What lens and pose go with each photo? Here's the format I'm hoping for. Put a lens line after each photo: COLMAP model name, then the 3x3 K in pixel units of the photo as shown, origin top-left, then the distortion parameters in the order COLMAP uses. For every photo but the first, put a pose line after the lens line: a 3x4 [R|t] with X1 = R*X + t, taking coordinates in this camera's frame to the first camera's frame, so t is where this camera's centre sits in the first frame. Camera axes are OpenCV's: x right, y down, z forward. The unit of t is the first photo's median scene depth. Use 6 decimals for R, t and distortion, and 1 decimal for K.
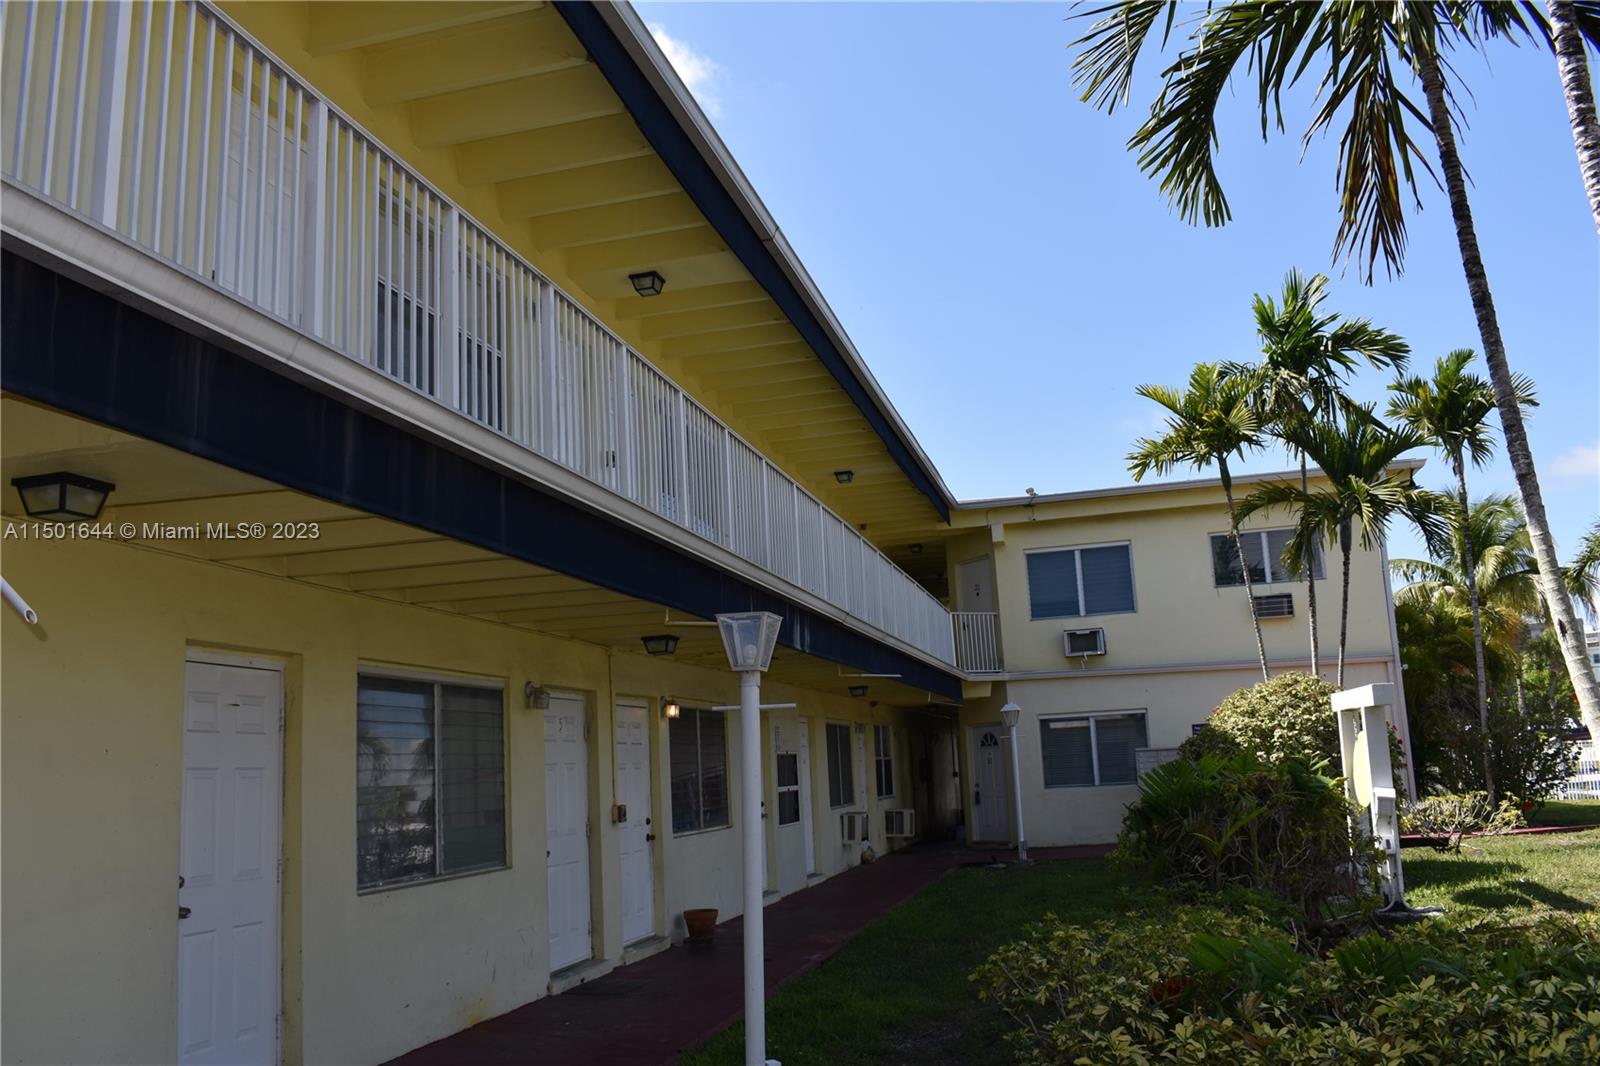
lens RADIAL K [[1306.5, 0, 810.6], [0, 1306.5, 530.2], [0, 0, 1]] dist [-0.089136, 0.013023]
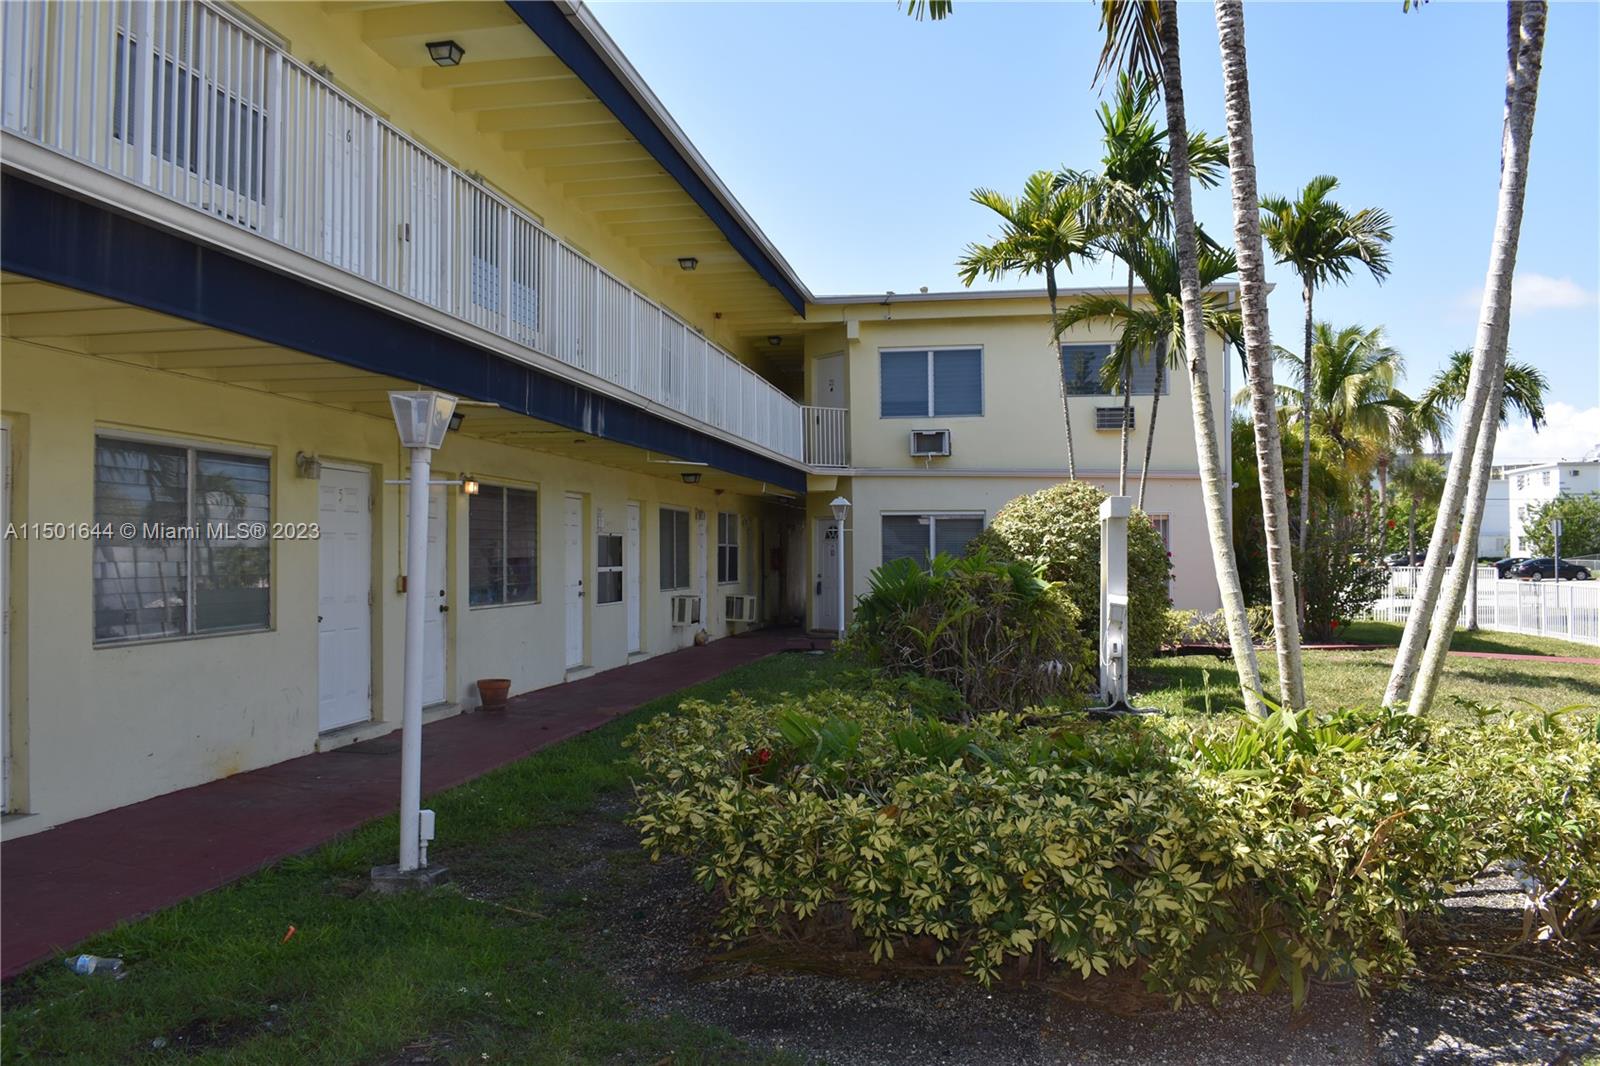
lens RADIAL K [[1306.5, 0, 802.8], [0, 1306.5, 527.2], [0, 0, 1]] dist [-0.089136, 0.013023]
pose [[0.996462, 0.047466, 0.069352, 0.066122], [-0.057816, 0.986095, 0.155804, -0.002939], [-0.060992, -0.159262, 0.985350, -0.016054]]
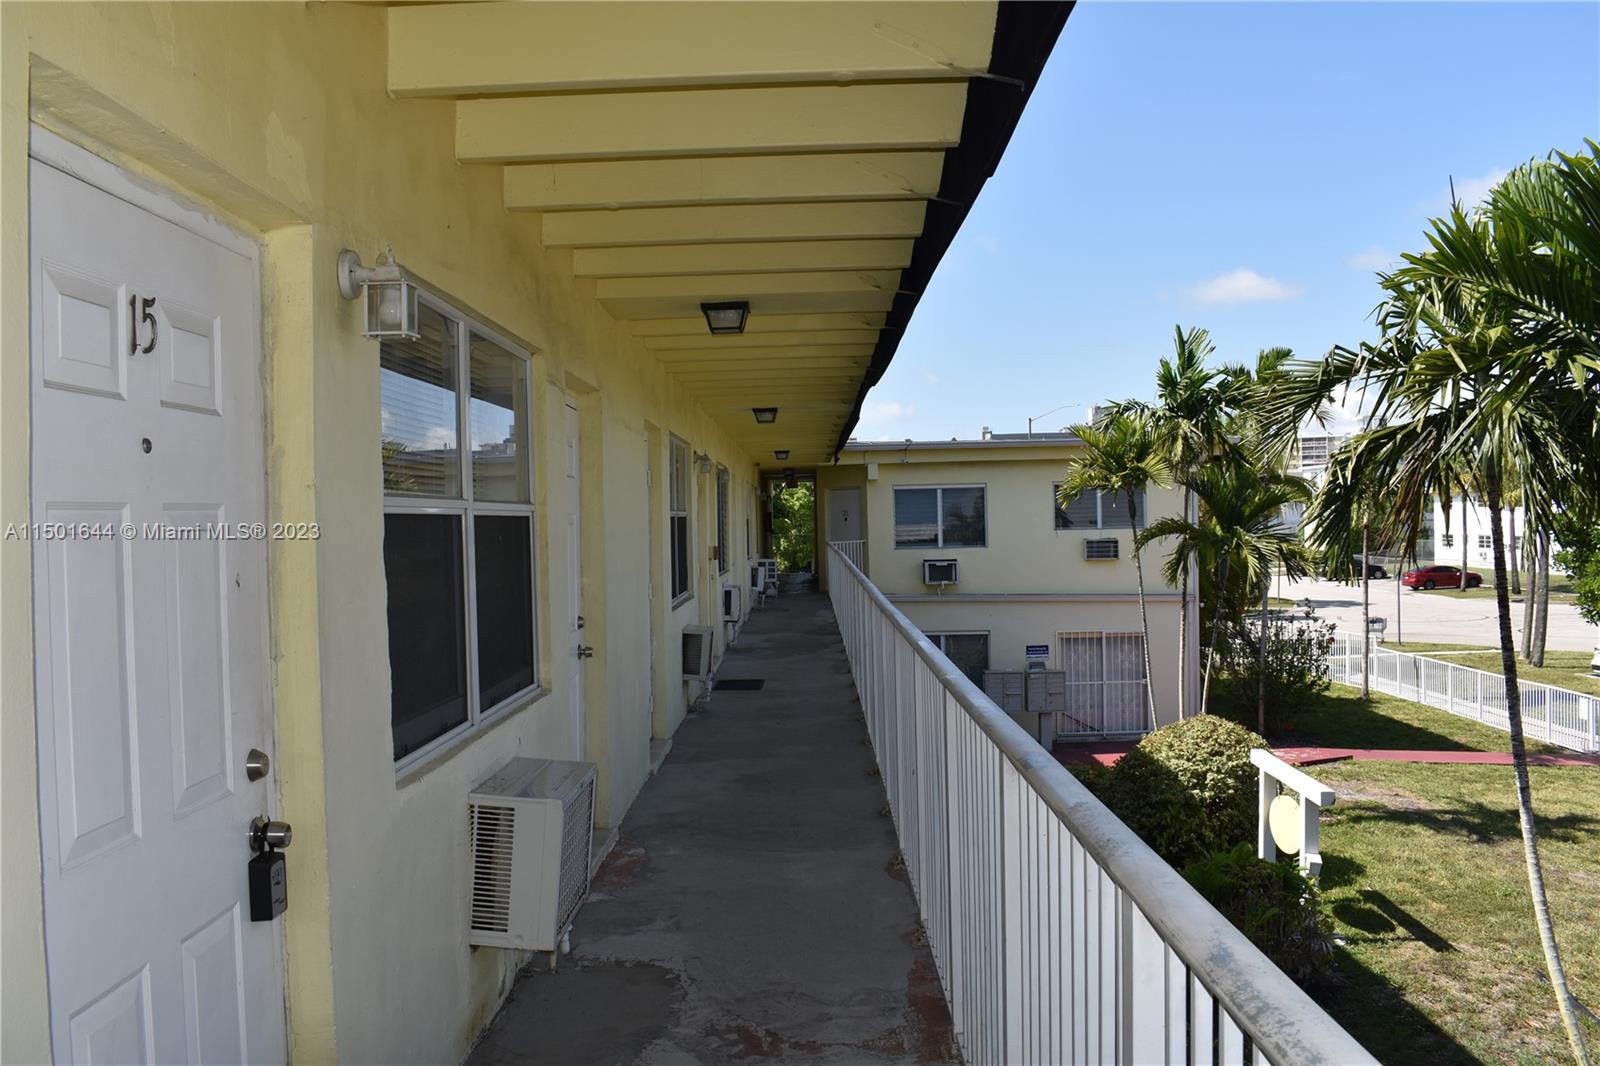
lens RADIAL K [[1306.5, 0, 819.3], [0, 1306.5, 534.8], [0, 0, 1]] dist [-0.089136, 0.013023]
pose [[0.971502, 0.028090, 0.235361, -0.250190], [-0.070021, 0.982649, 0.171751, -0.205870], [-0.226452, -0.183337, 0.956612, -0.100459]]
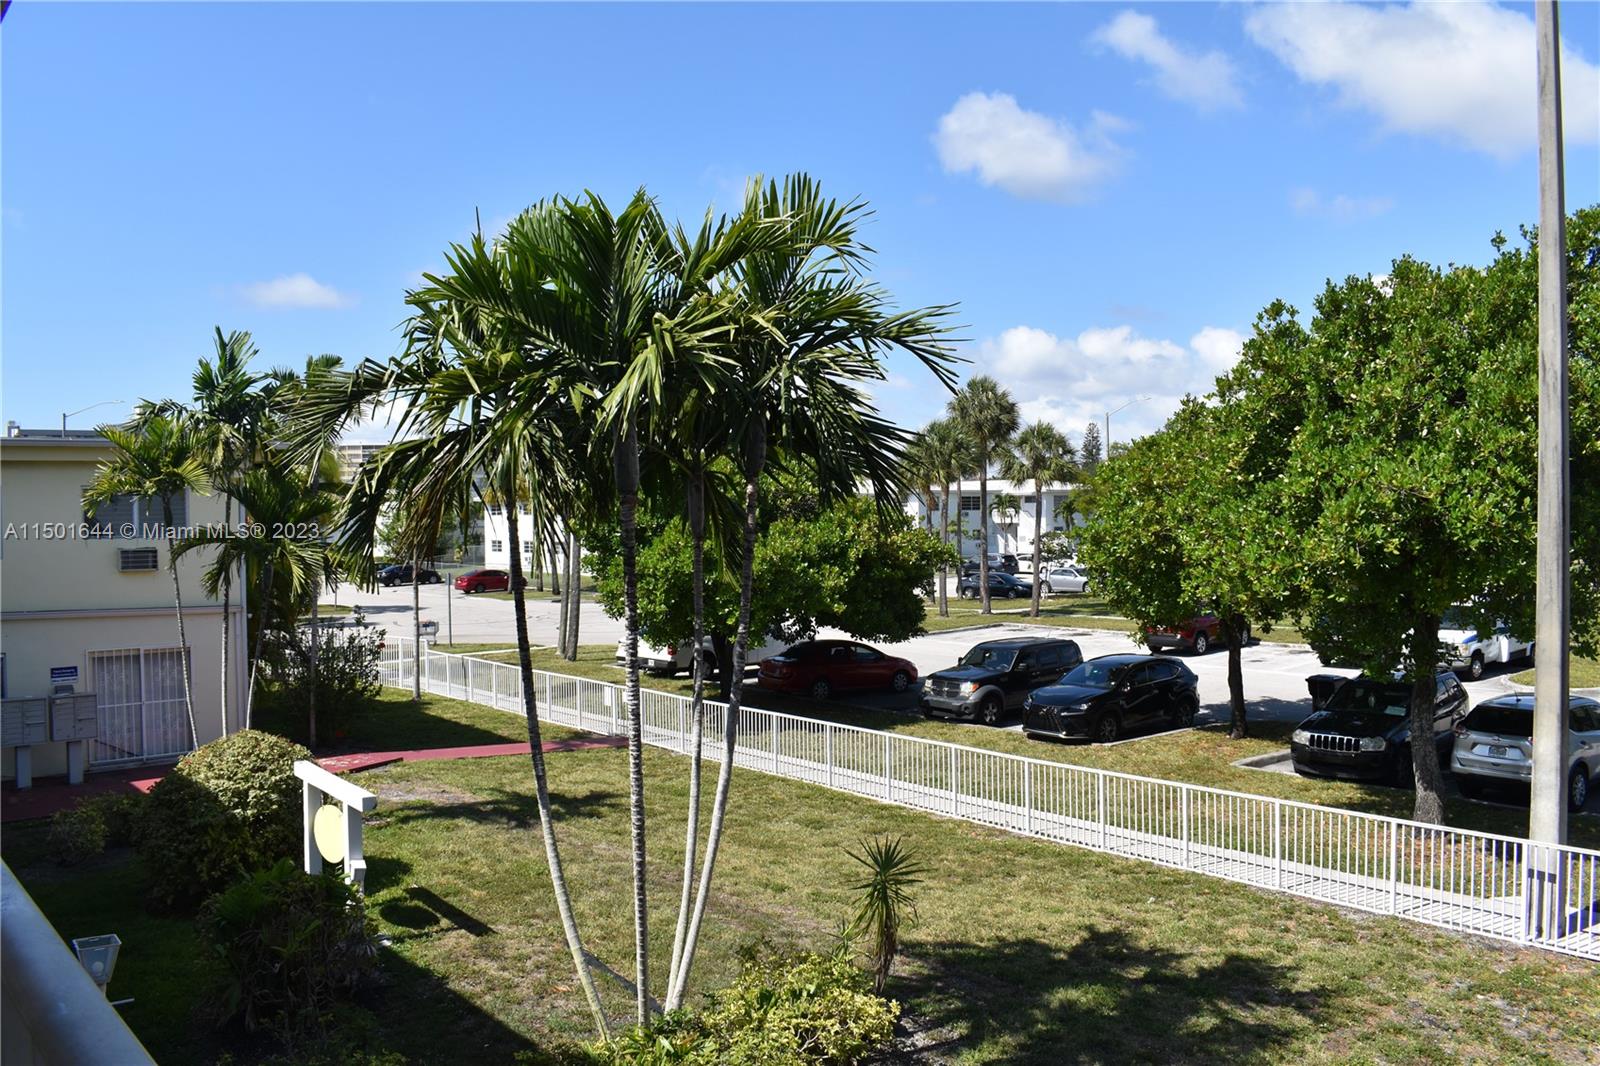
lens RADIAL K [[1306.5, 0, 804.5], [0, 1306.5, 534.2], [0, 0, 1]] dist [-0.089136, 0.013023]
pose [[0.601874, 0.027369, 0.798122, -0.238825], [-0.157321, 0.983891, 0.084898, -0.209381], [-0.782942, -0.176660, 0.596485, -0.108622]]
